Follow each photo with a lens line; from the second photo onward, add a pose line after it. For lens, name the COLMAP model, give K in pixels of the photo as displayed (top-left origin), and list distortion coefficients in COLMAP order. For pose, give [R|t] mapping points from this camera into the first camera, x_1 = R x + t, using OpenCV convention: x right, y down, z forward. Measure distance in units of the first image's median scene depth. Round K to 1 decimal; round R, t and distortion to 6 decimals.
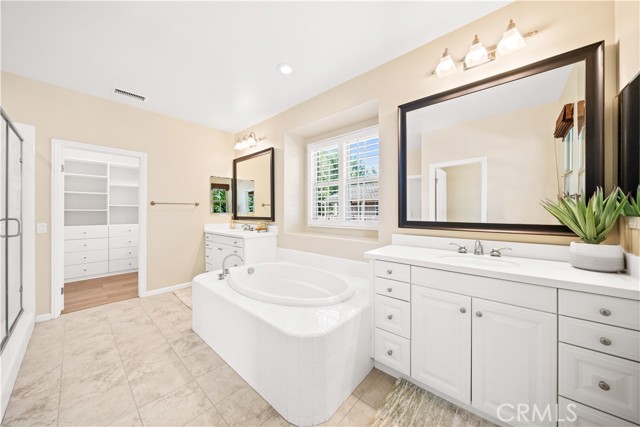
lens RADIAL K [[220.2, 0, 315.7], [0, 220.2, 213.7], [0, 0, 1]] dist [-0.009351, -0.000009]
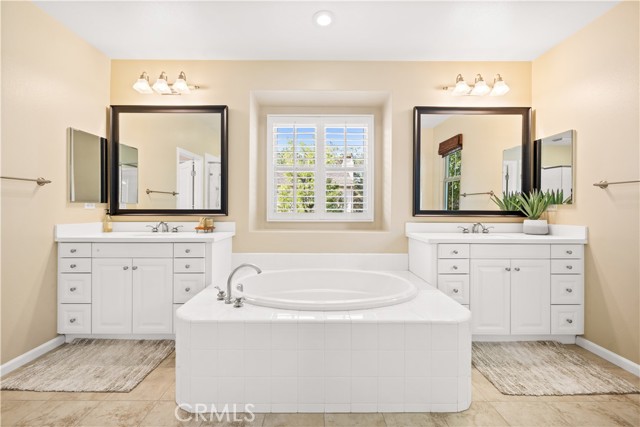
lens RADIAL K [[258.2, 0, 320.0], [0, 258.2, 213.5], [0, 0, 1]] dist [-0.009772, -0.000019]
pose [[0.740846, -0.005836, 0.671650, -0.608324], [0.000867, 0.999970, 0.007731, 0.027285], [-0.671674, -0.005145, 0.740829, 0.259494]]
